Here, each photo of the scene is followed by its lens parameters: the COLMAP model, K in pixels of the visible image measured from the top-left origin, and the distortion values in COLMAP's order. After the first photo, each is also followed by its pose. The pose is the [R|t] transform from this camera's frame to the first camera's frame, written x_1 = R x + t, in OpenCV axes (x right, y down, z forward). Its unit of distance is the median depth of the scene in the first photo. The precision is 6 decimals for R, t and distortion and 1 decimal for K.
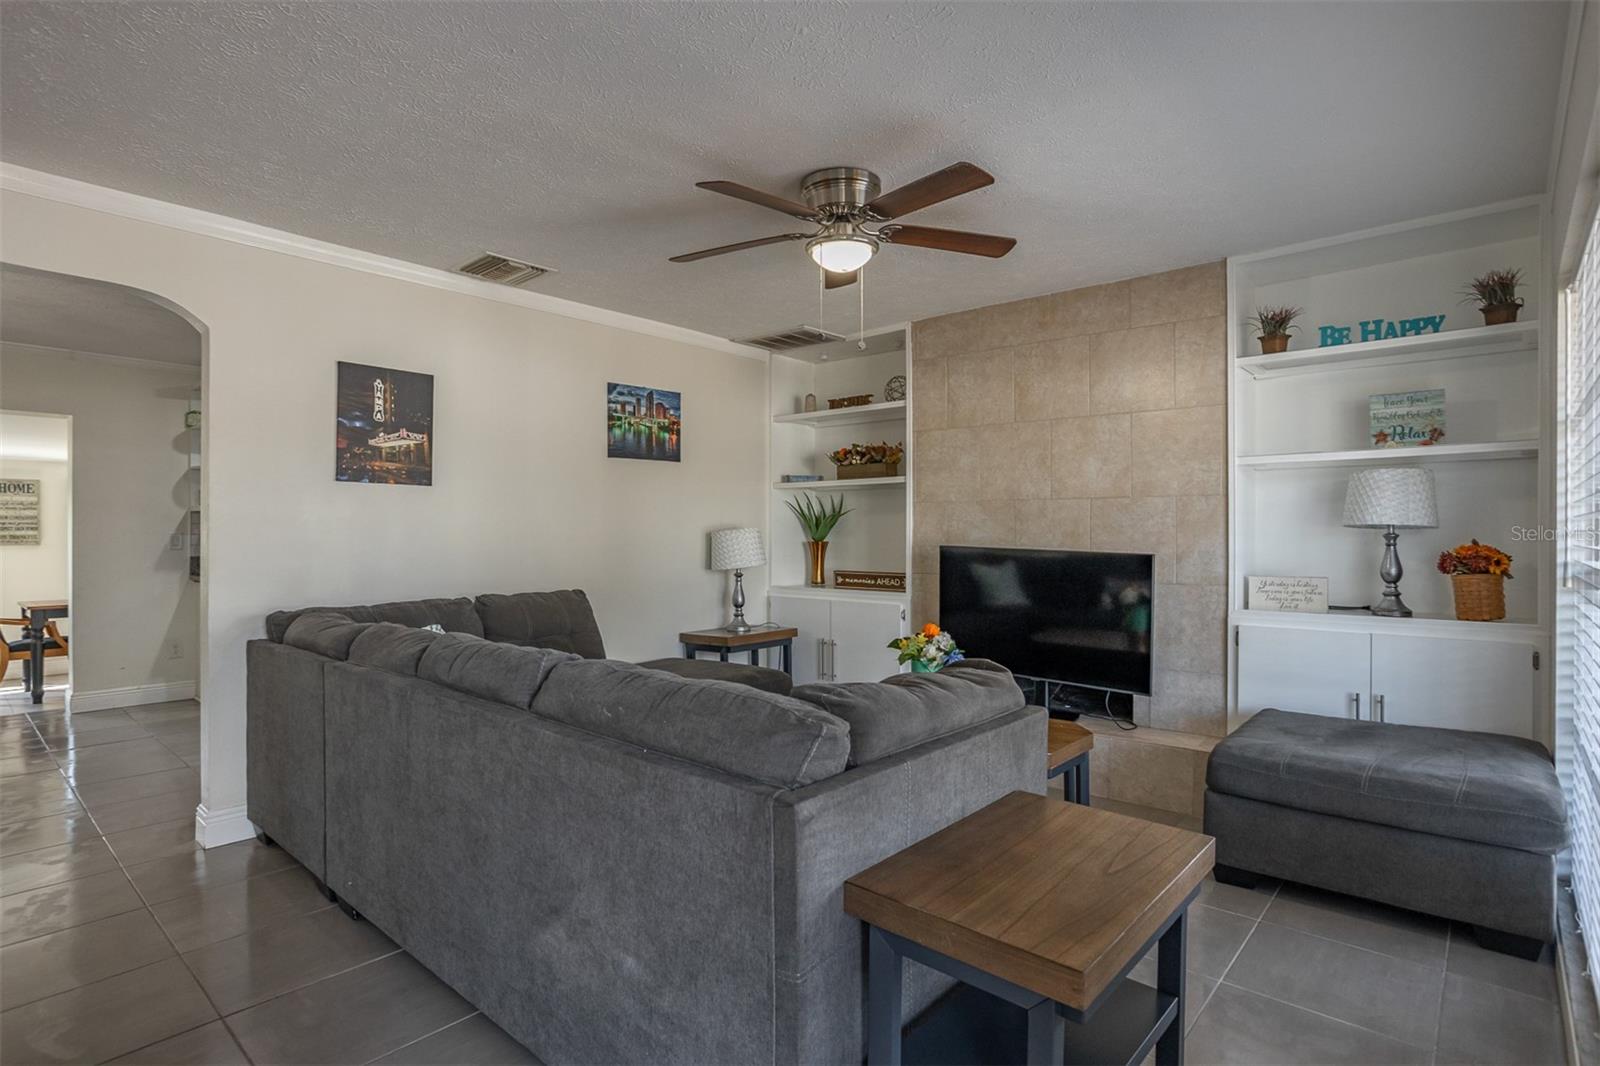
lens RADIAL K [[797.9, 0, 793.6], [0, 797.9, 529.9], [0, 0, 1]] dist [-0.065228, 0.029661]
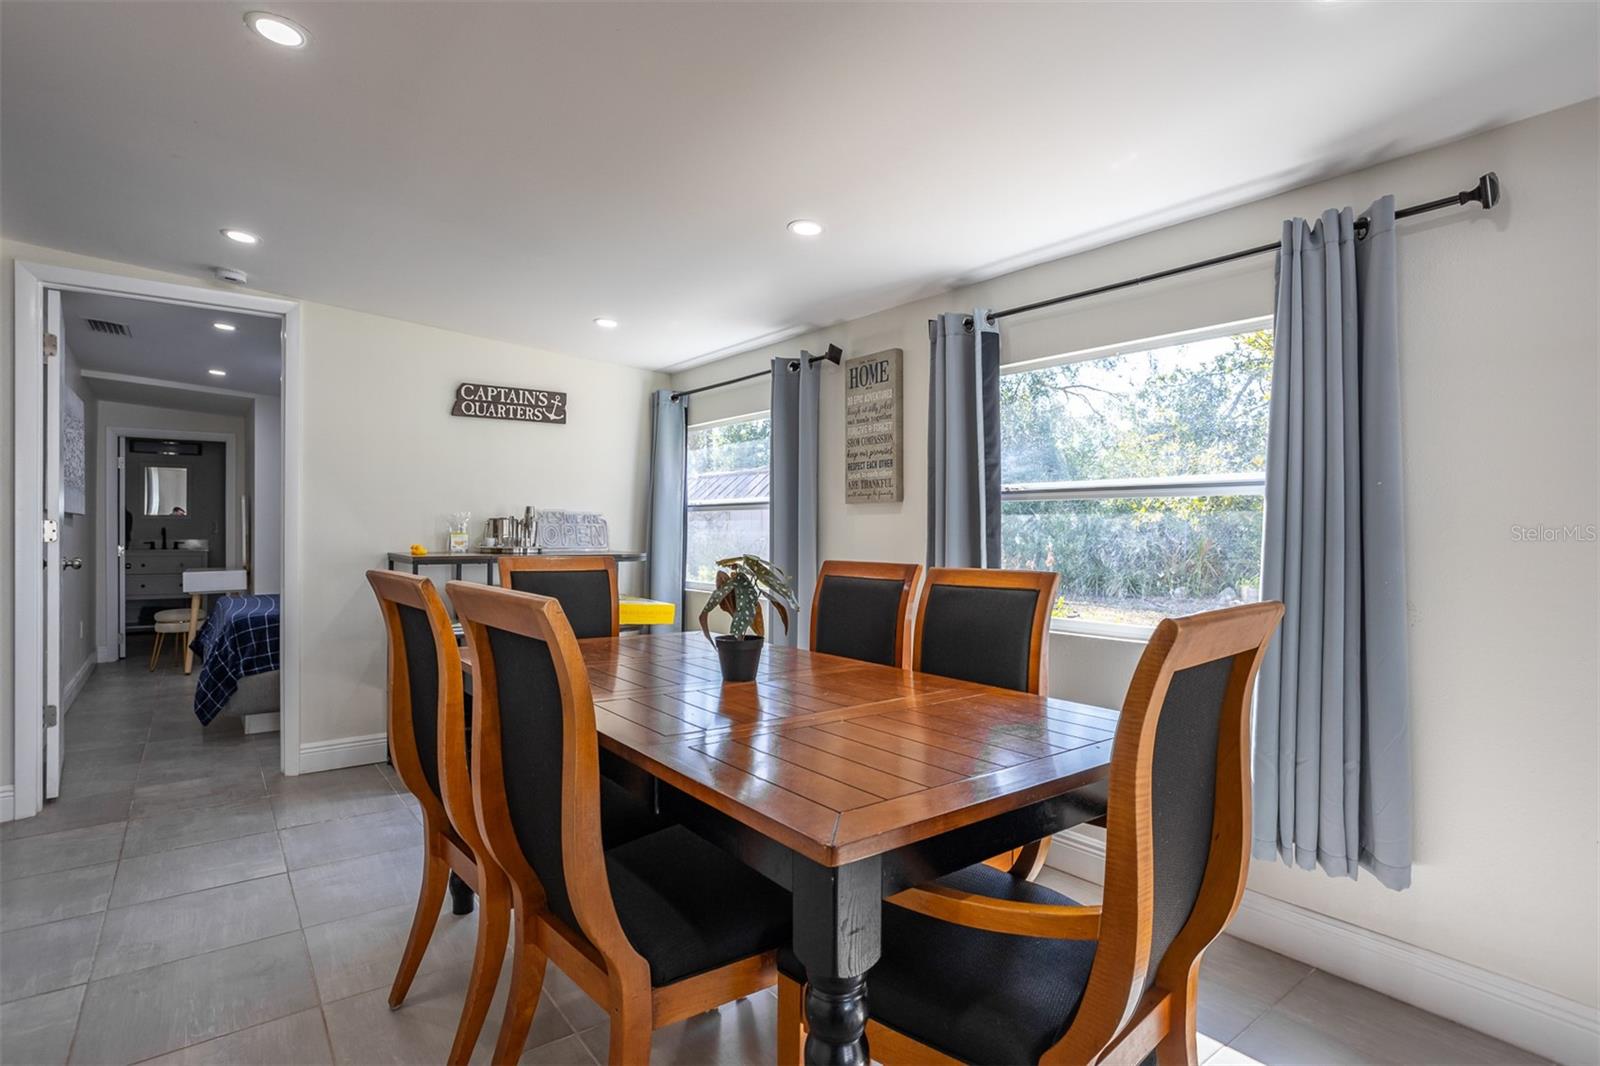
lens RADIAL K [[797.9, 0, 793.6], [0, 797.9, 529.9], [0, 0, 1]] dist [-0.065228, 0.029661]
pose [[-0.159264, 0.002535, -0.987233, -0.327379], [-0.004206, 0.999986, 0.003246, 0.020846], [0.987227, 0.004669, -0.159252, 0.617418]]
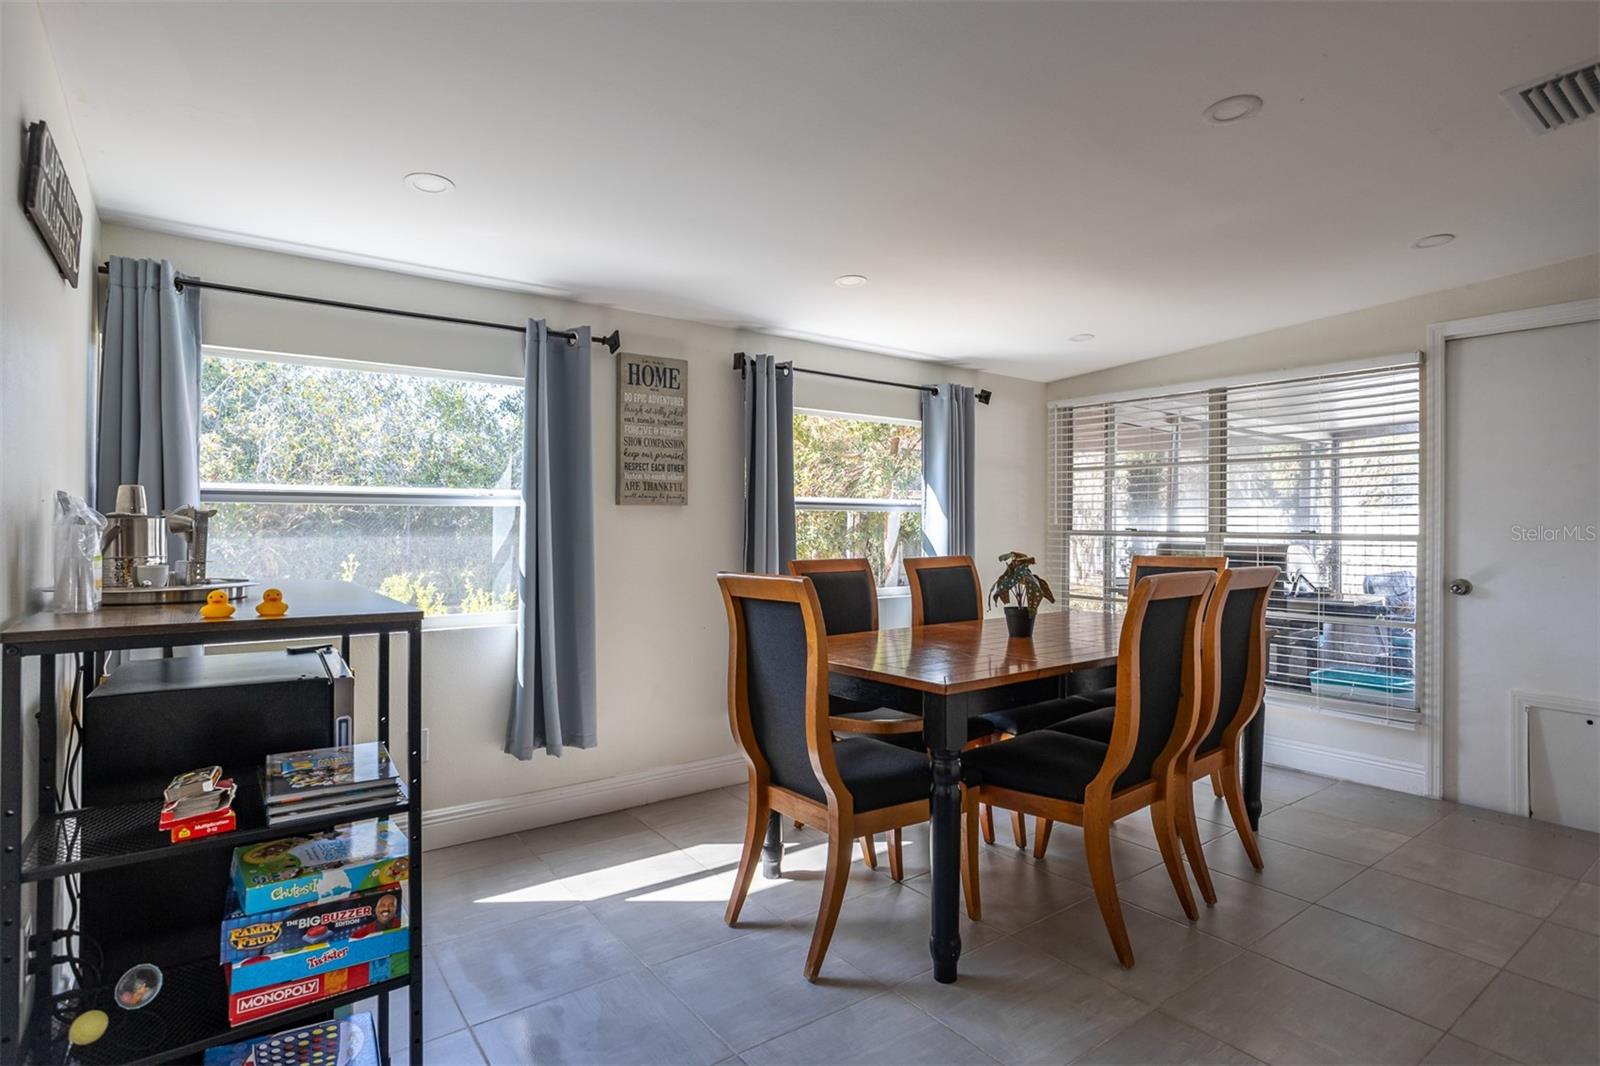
lens RADIAL K [[797.9, 0, 793.6], [0, 797.9, 529.9], [0, 0, 1]] dist [-0.065228, 0.029661]
pose [[0.983602, -0.000203, -0.180353, -0.508084], [-0.000107, 0.999999, -0.001709, 0.021124], [0.180353, 0.001701, 0.983600, 0.337952]]
